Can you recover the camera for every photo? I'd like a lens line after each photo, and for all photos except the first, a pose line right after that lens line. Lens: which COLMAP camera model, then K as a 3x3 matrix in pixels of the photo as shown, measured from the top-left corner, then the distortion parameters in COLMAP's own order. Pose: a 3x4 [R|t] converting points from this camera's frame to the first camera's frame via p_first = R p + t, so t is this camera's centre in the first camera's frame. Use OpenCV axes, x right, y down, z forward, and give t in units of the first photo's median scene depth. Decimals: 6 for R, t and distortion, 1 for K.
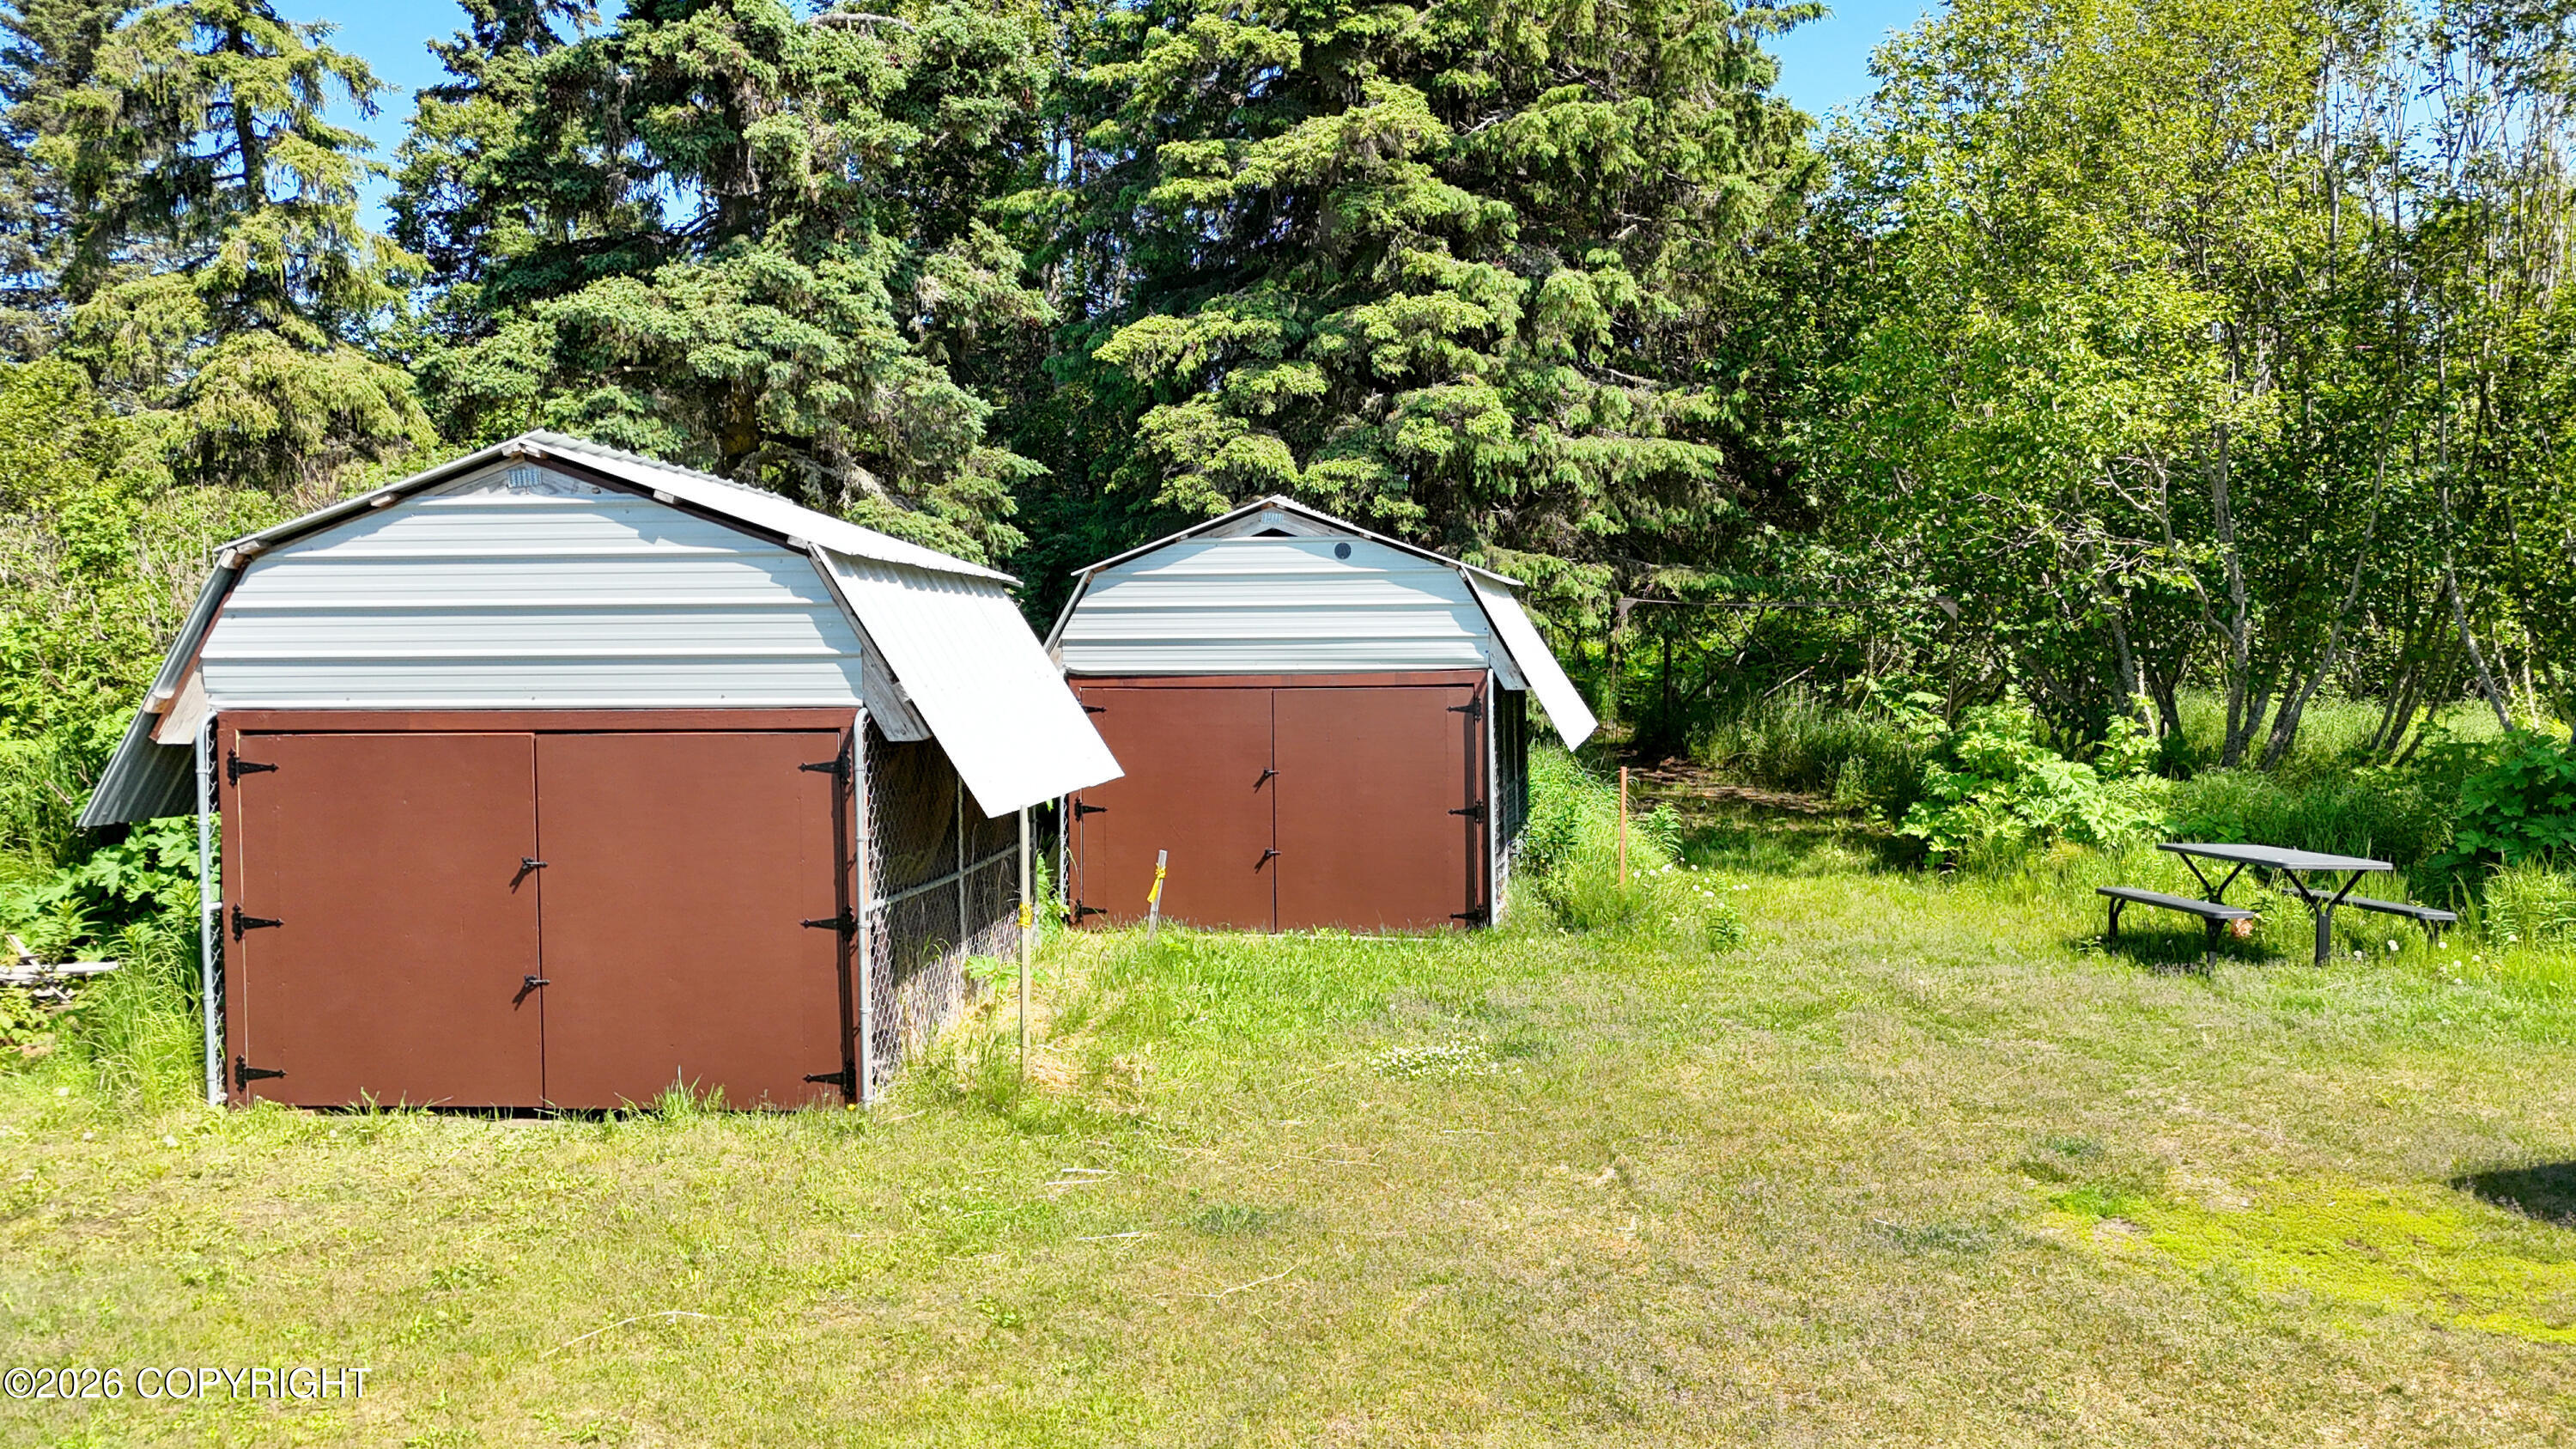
lens RADIAL K [[1987.6, 0, 1269.2], [0, 1987.6, 735.2], [0, 0, 1]] dist [0.068571, -0.061432]
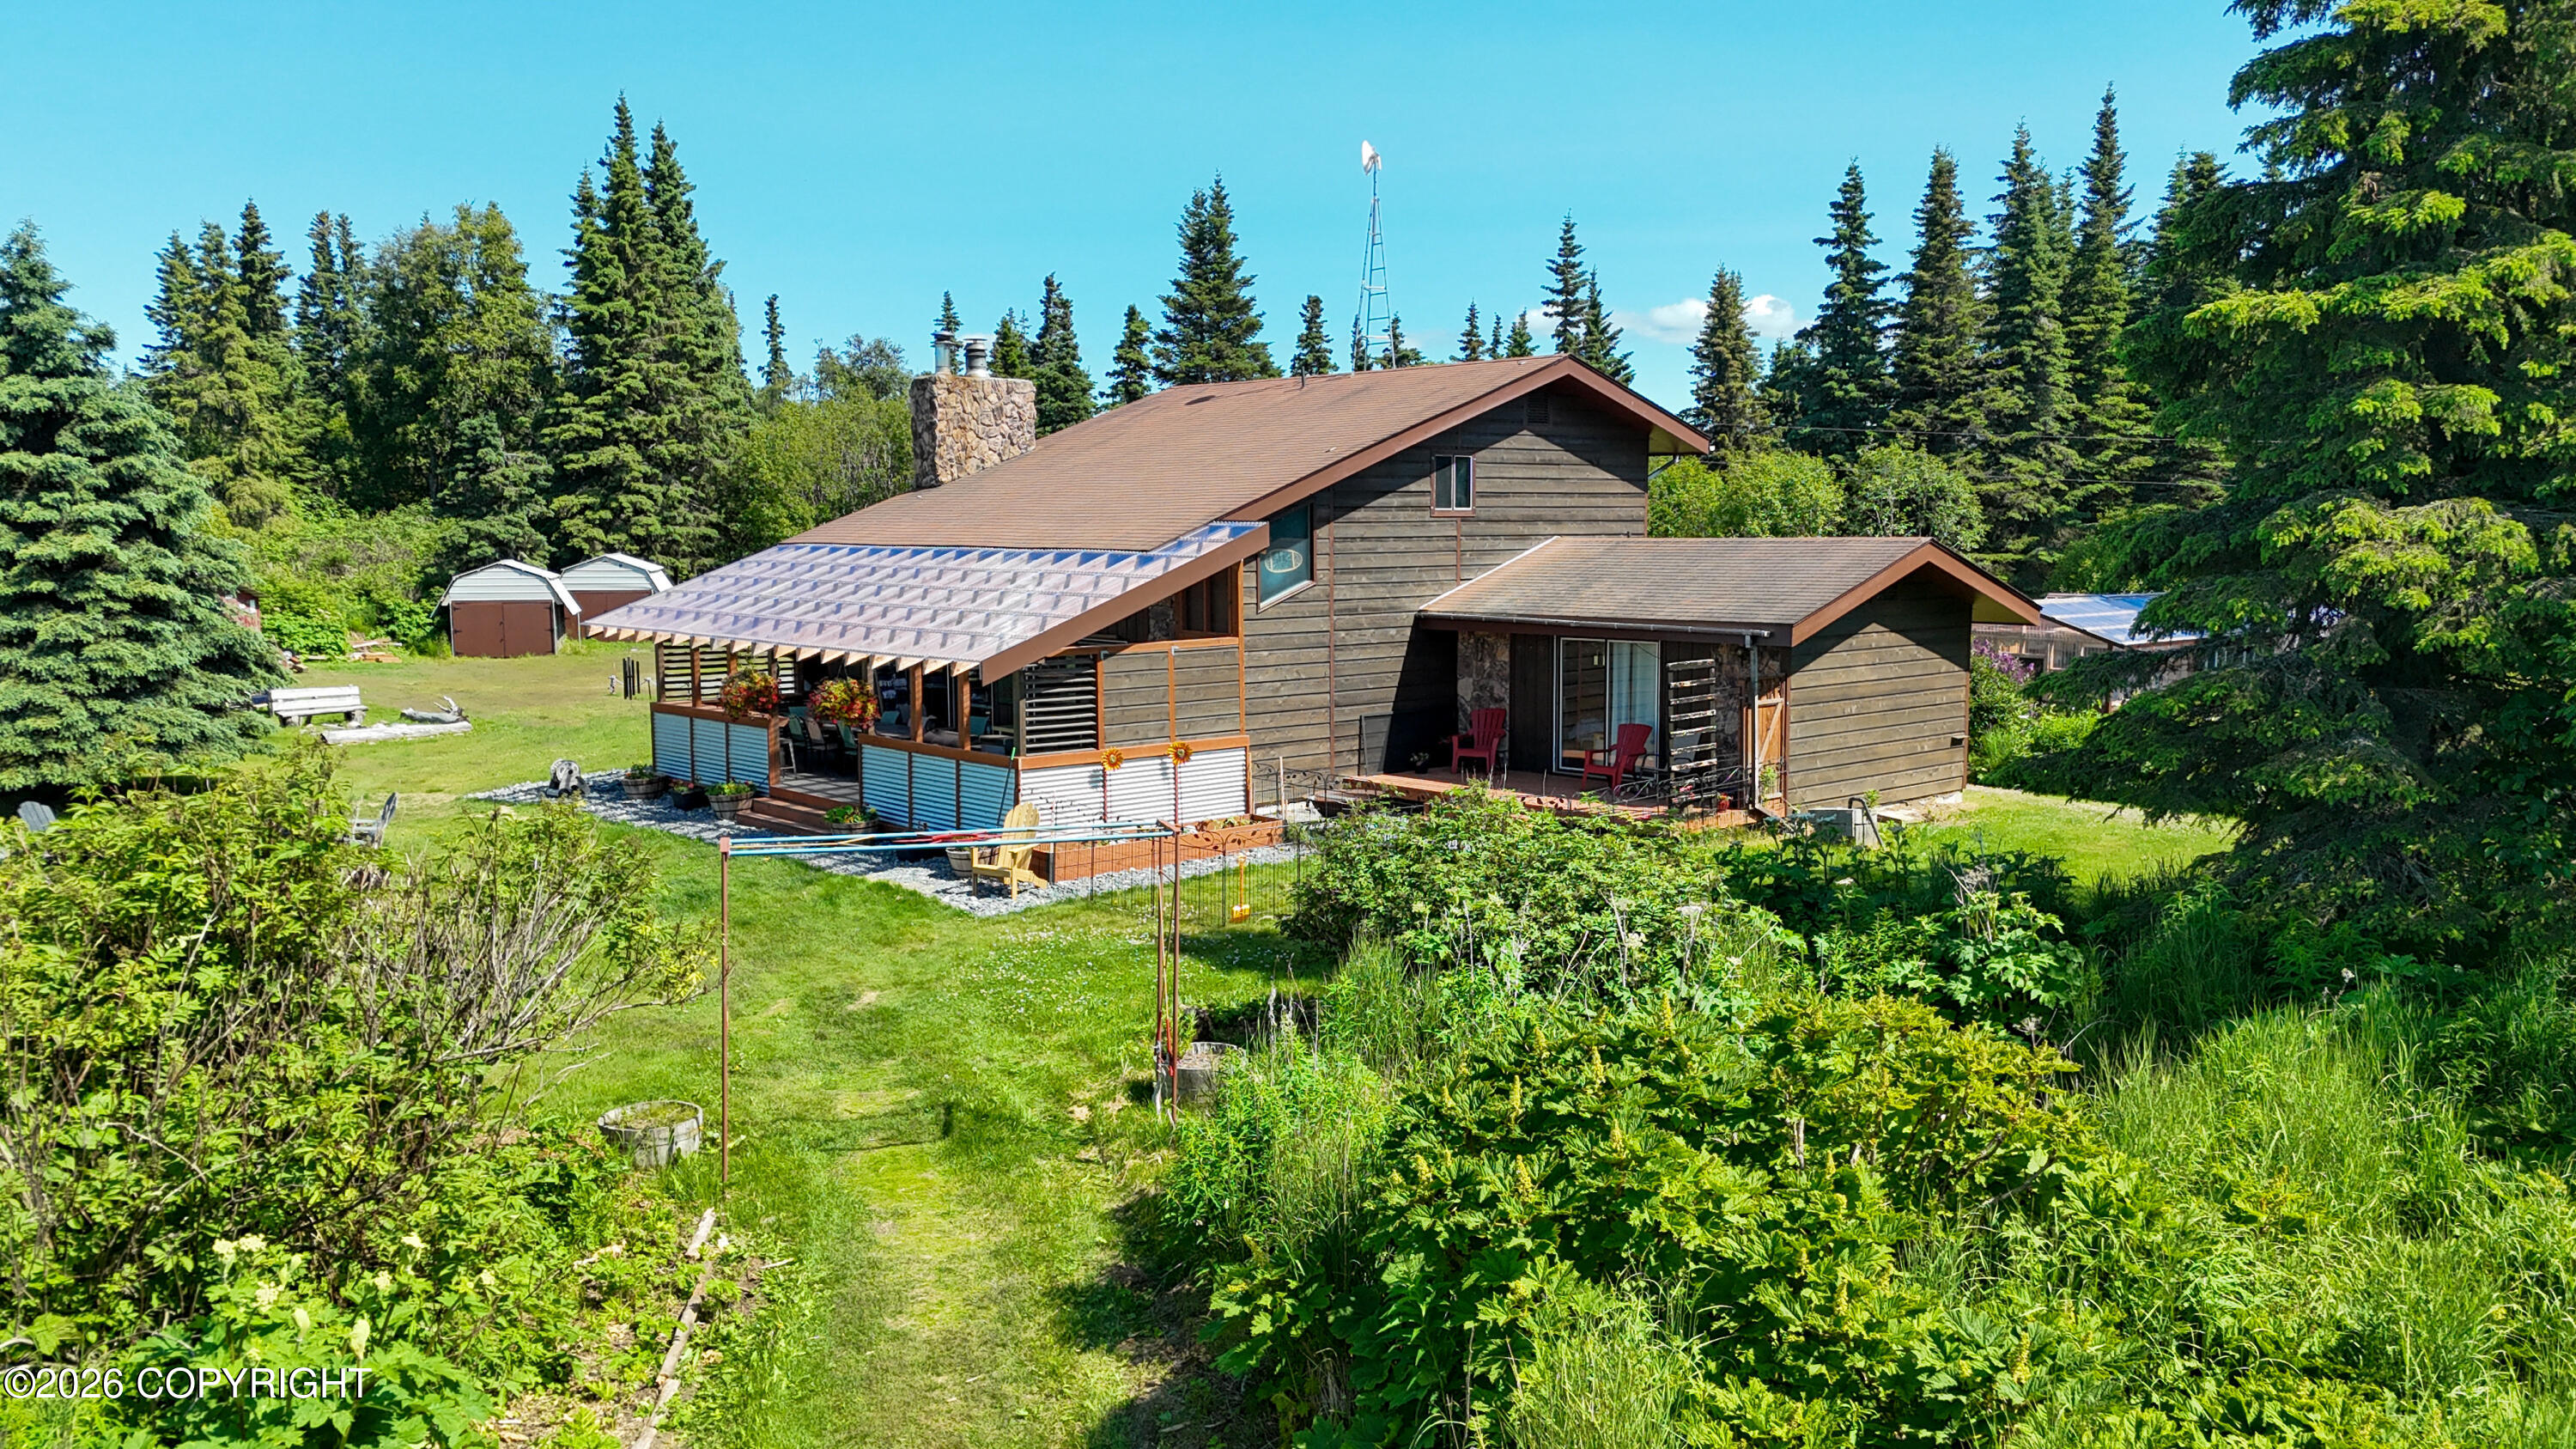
lens RADIAL K [[1937.8, 0, 1288.0], [0, 1937.8, 724.5], [0, 0, 1]] dist [0.119783, -0.240114]
pose [[0.928237, -0.036929, 0.370152, -0.186528], [0.014377, 0.997878, 0.063501, 0.012886], [-0.371712, -0.053622, 0.926798, -3.219841]]
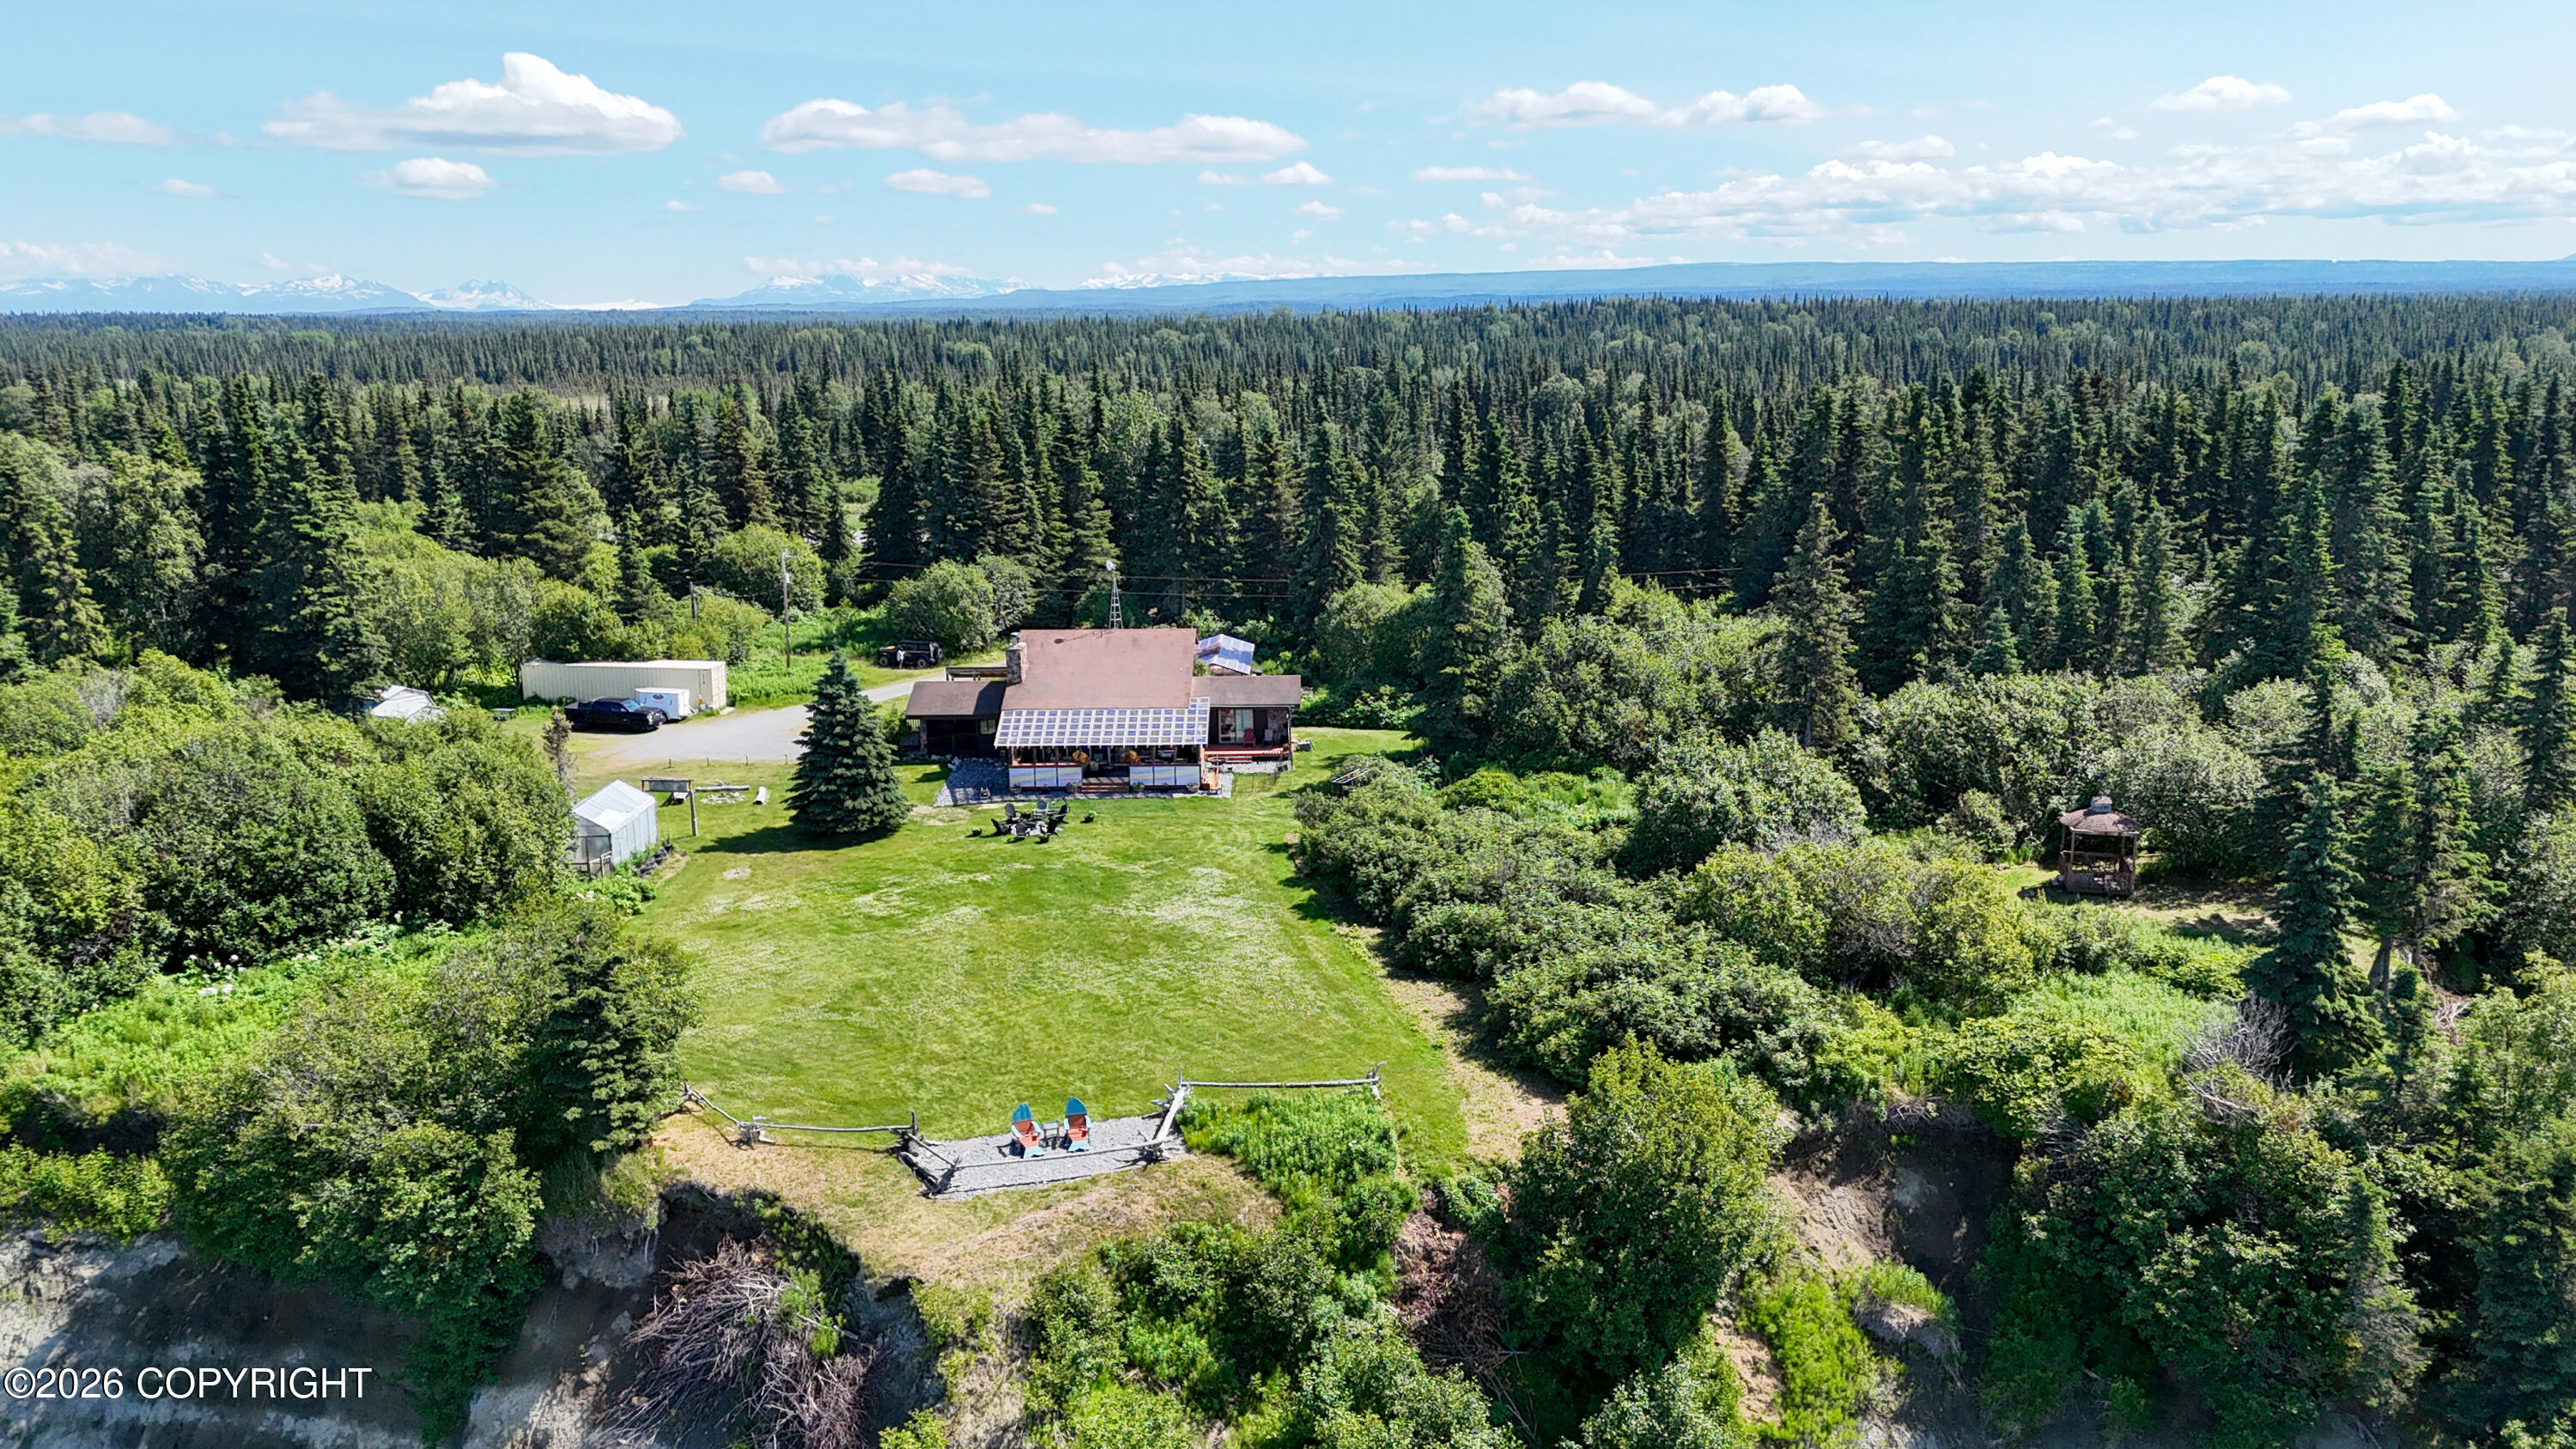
lens RADIAL K [[1937.8, 0, 1288.0], [0, 1937.8, 724.5], [0, 0, 1]] dist [0.119783, -0.240114]
pose [[0.357837, -0.180943, 0.916085, -4.820618], [0.045569, 0.983261, 0.176411, -0.951806], [-0.932672, -0.021381, 0.360093, -4.216755]]
